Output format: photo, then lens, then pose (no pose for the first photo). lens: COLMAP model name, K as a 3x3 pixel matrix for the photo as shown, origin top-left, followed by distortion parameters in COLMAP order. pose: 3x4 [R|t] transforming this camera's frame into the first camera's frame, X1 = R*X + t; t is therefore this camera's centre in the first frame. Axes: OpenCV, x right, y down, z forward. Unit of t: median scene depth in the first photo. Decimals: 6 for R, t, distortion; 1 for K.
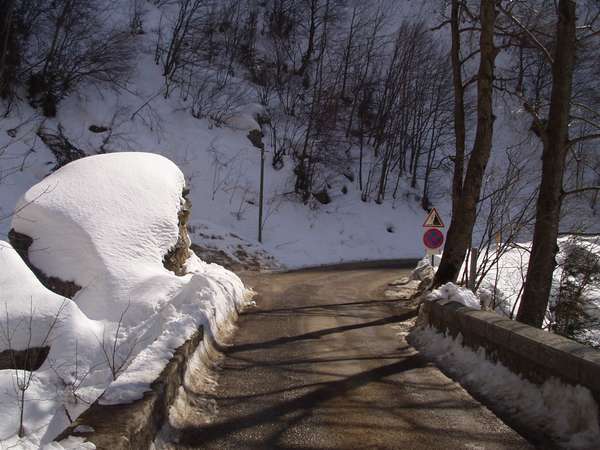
lens RADIAL K [[697.3, 0, 300.0], [0, 697.3, 225.0], [0, 0, 1]] dist [-0.178605, 0.044602]
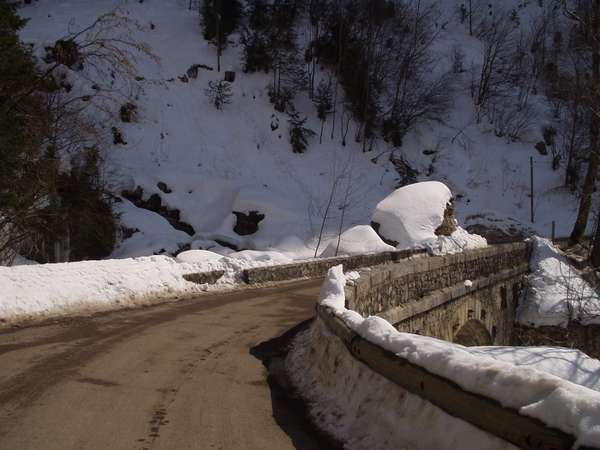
lens RADIAL K [[697.3, 0, 300.0], [0, 697.3, 225.0], [0, 0, 1]] dist [-0.178605, 0.044602]
pose [[0.863622, -0.033747, -0.503008, 0.232569], [0.043860, 0.999003, 0.008281, -0.003894], [0.502228, -0.029214, 0.864242, -0.493314]]
